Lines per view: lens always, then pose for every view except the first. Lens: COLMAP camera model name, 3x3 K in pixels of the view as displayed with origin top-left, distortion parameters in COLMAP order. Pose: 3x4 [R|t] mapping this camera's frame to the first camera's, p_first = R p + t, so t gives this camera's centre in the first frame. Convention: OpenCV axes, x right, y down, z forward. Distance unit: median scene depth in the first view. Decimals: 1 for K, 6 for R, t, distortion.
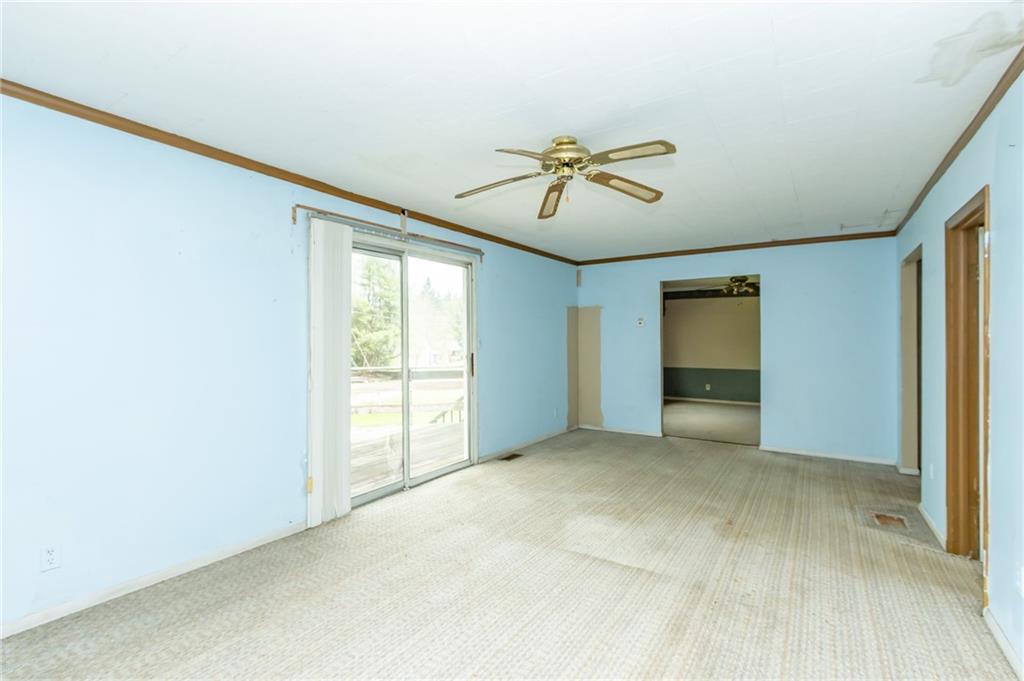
lens RADIAL K [[474.3, 0, 512.0], [0, 474.3, 340.5], [0, 0, 1]] dist [0.000214, 0.000255]
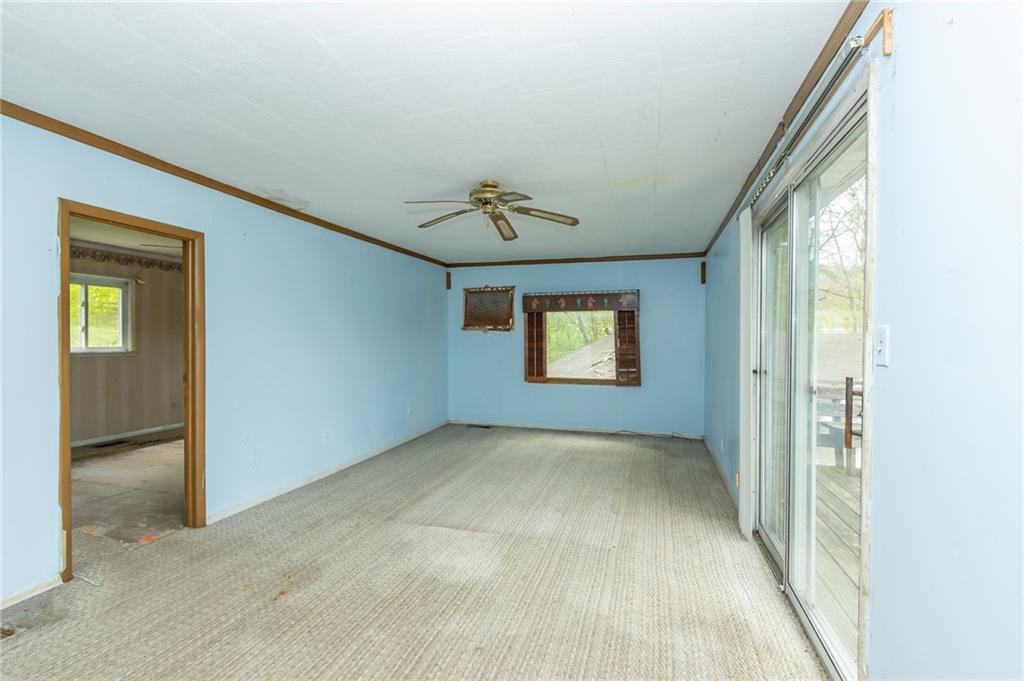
lens RADIAL K [[474.3, 0, 512.0], [0, 474.3, 340.5], [0, 0, 1]] dist [0.000214, 0.000255]
pose [[-0.959634, -0.003272, -0.281232, 0.390296], [-0.004194, 0.999988, 0.002677, -0.001214], [0.281219, 0.003749, -0.959636, 2.122931]]
